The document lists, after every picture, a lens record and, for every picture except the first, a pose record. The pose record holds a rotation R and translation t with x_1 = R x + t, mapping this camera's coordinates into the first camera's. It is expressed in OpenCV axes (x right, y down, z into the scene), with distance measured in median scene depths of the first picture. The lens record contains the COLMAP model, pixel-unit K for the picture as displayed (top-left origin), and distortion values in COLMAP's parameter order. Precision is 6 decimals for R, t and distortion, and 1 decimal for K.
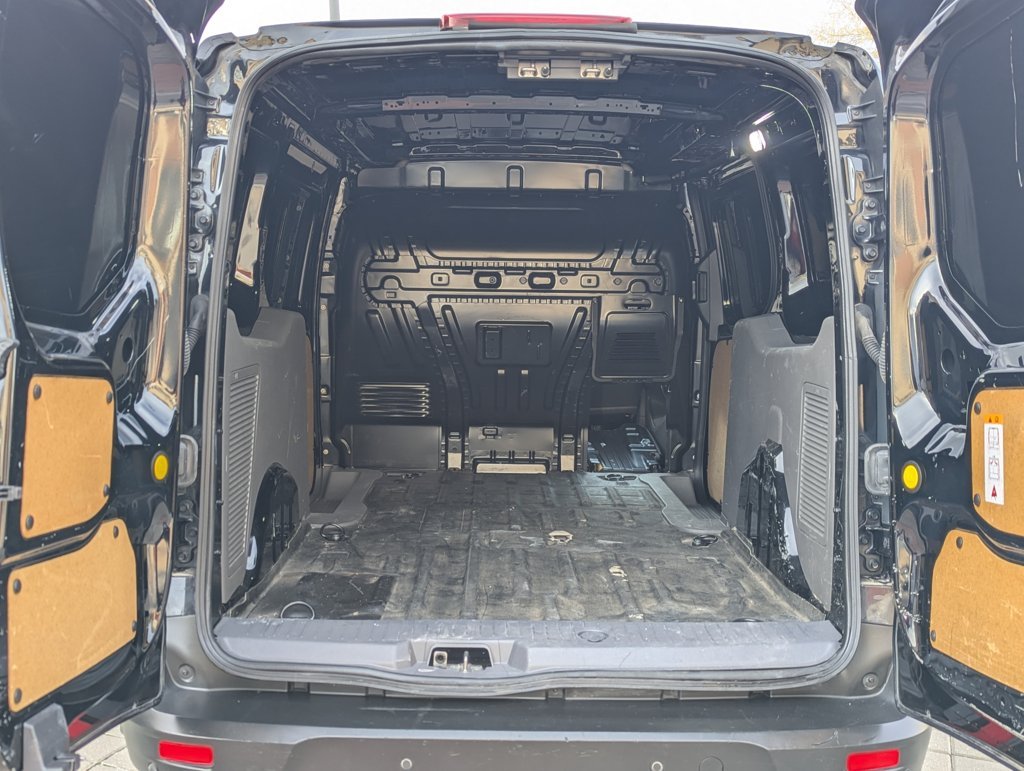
lens RADIAL K [[1079.2, 0, 512.0], [0, 1079.2, 385.4], [0, 0, 1]] dist [0.004767, 0.000000]
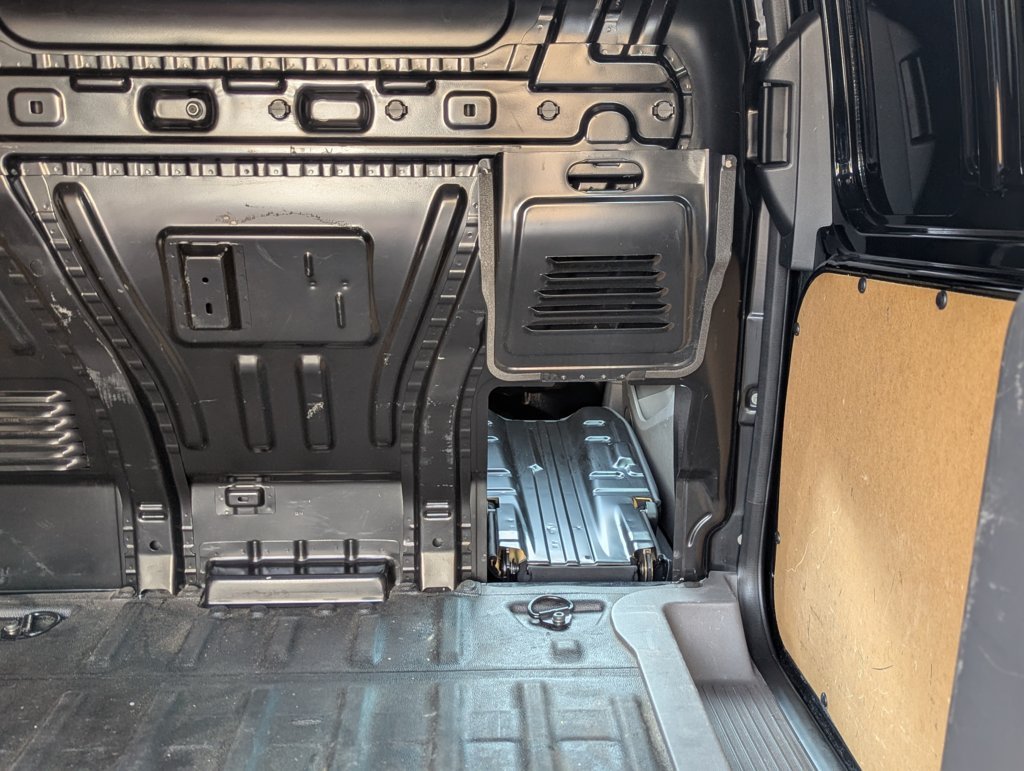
lens RADIAL K [[1079.2, 0, 538.5], [0, 1079.2, 400.8], [0, 0, 1]] dist [0.004767, 0.000000]
pose [[0.998480, -0.021837, 0.050605, 0.073669], [0.013526, 0.987168, 0.159114, -0.058370], [-0.053430, -0.158188, 0.985962, 0.631575]]
